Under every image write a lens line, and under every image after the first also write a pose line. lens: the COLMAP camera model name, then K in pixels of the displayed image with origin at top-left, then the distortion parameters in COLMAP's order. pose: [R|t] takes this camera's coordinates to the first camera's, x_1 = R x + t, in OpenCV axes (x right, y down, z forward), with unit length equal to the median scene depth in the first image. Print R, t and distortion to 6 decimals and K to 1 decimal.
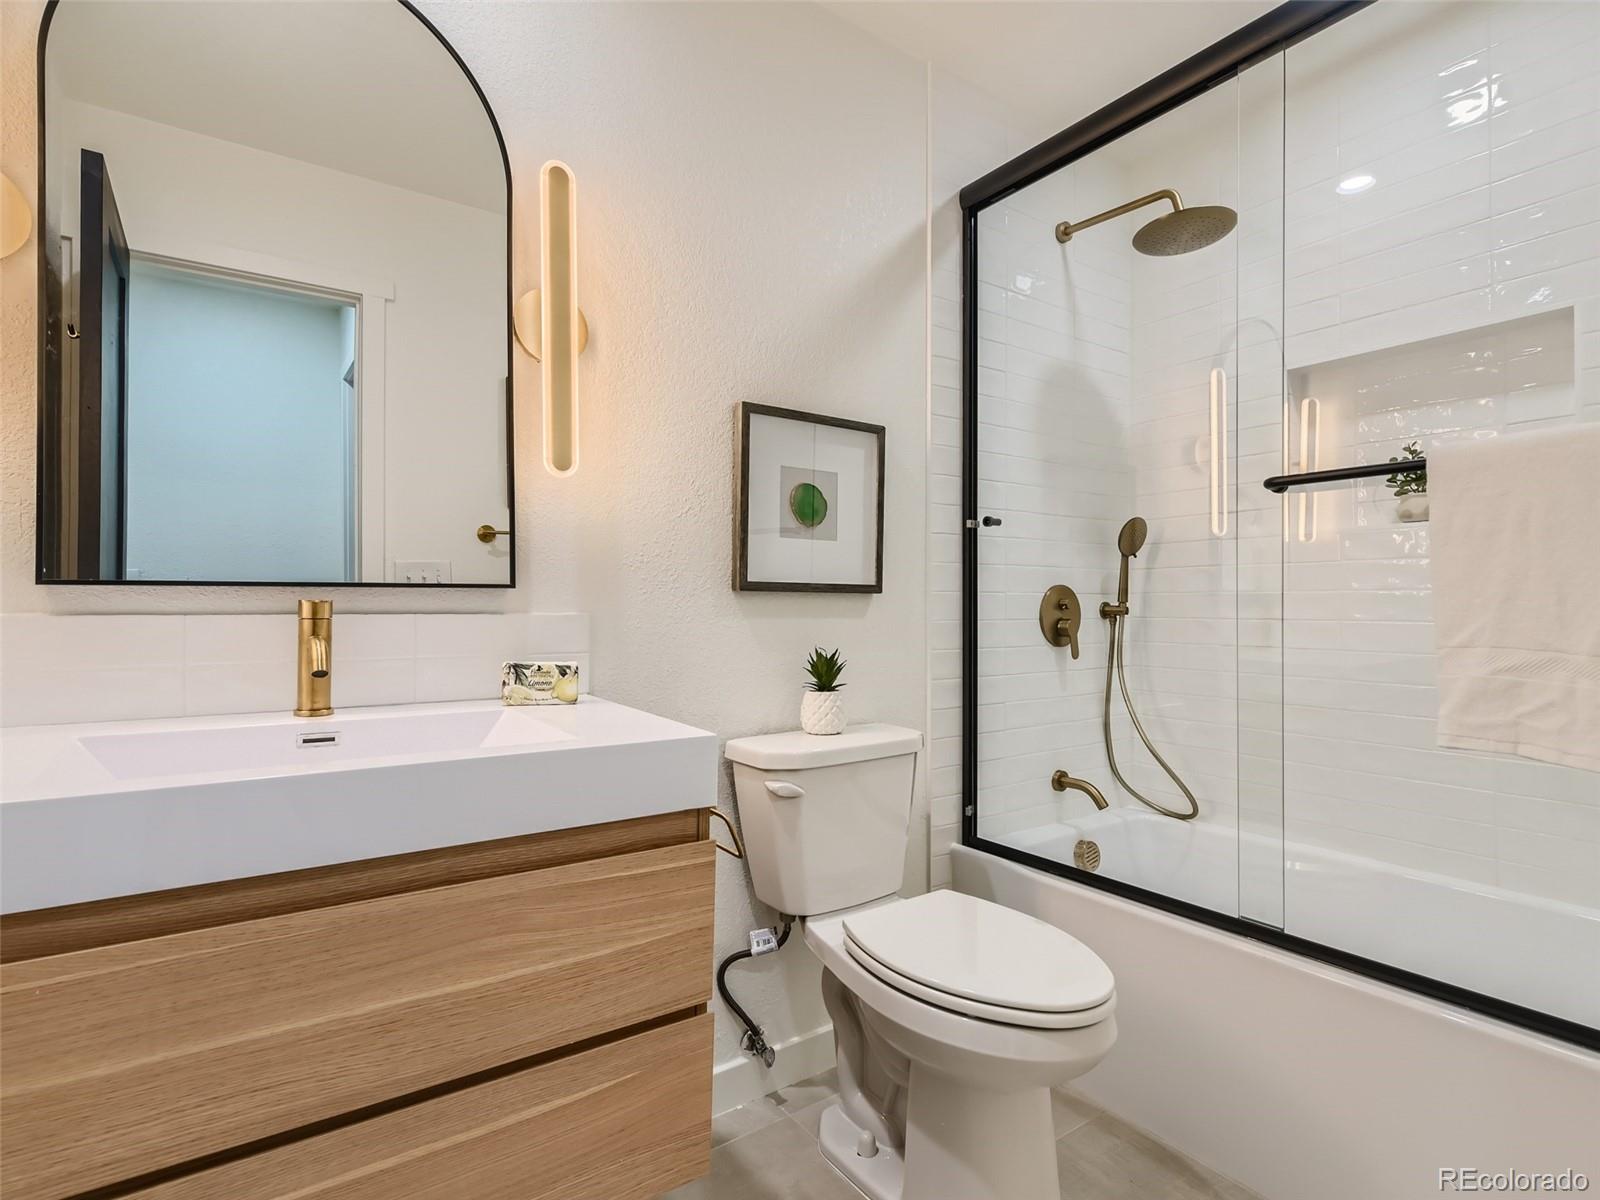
lens RADIAL K [[799.7, 0, 800.0], [0, 799.7, 600.0], [0, 0, 1]] dist [0.022257, -0.009989]
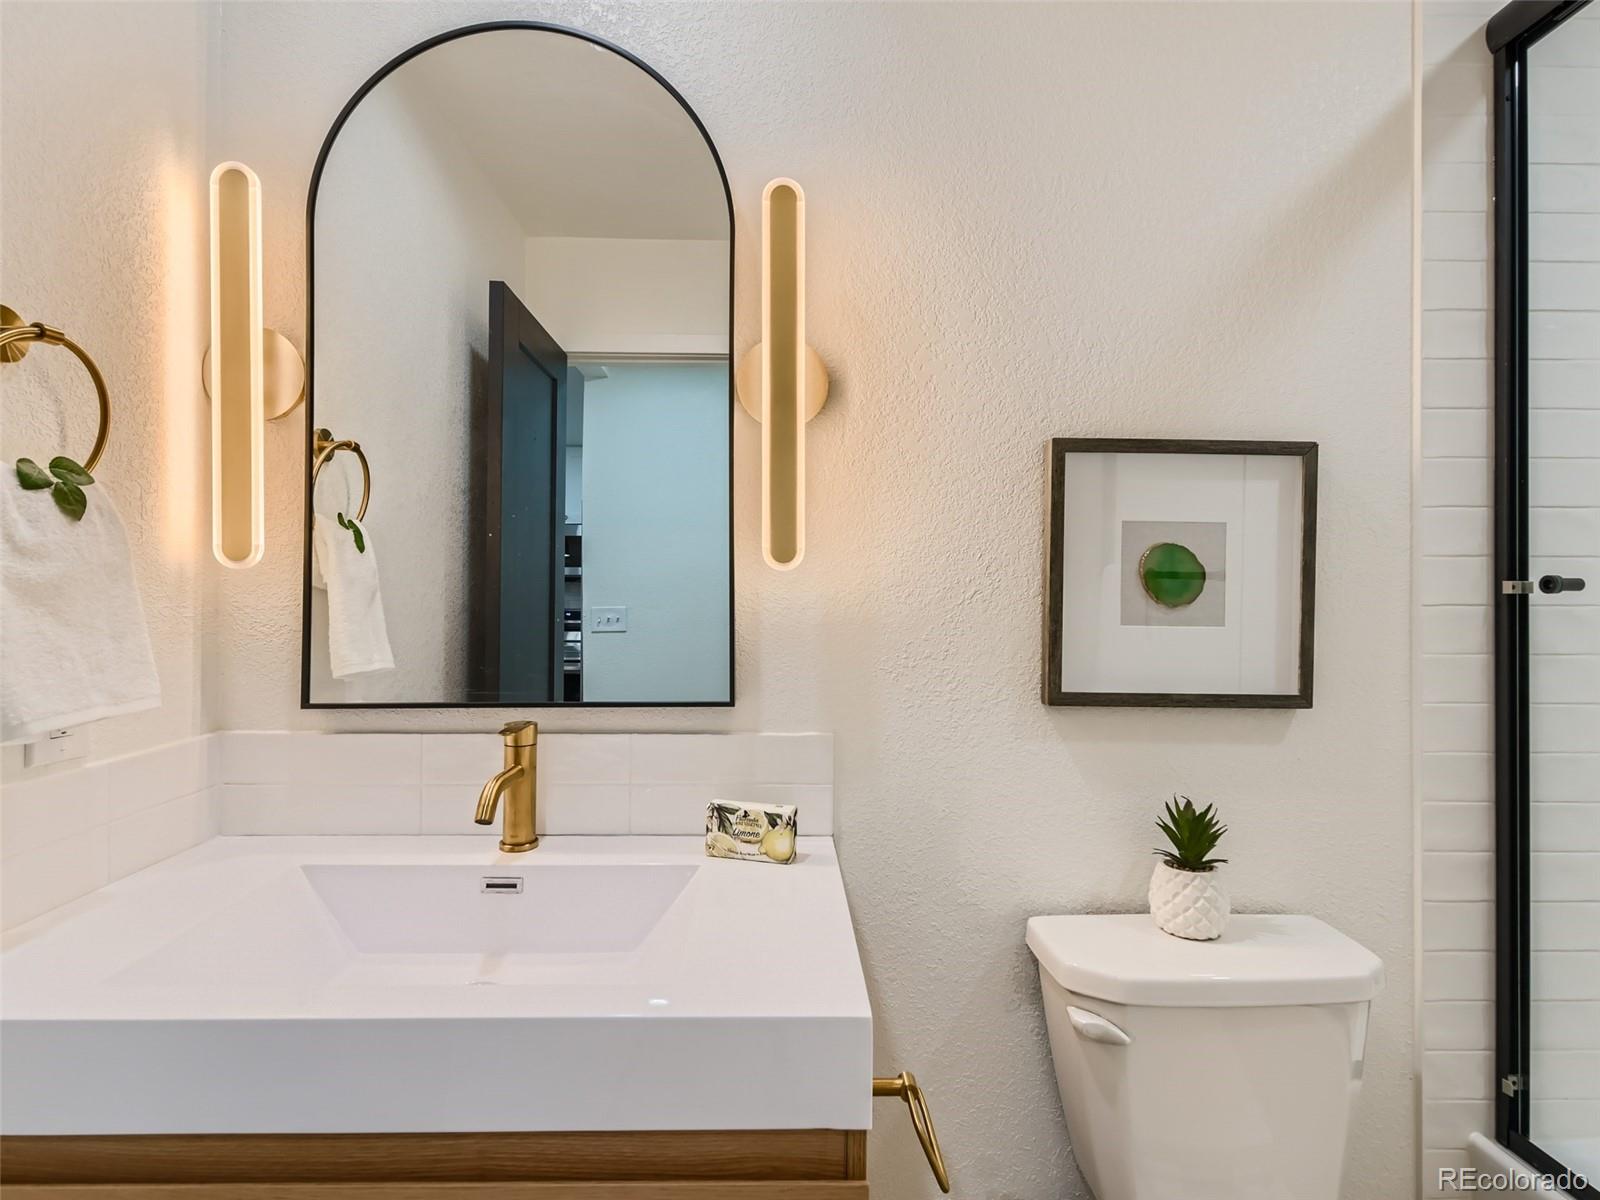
lens RADIAL K [[799.7, 0, 800.0], [0, 799.7, 600.0], [0, 0, 1]] dist [0.022257, -0.009989]
pose [[0.836372, 0.000306, -0.548163, 0.126462], [-0.003394, 0.999984, -0.004620, -0.099755], [0.548152, 0.005724, 0.836359, 0.284456]]
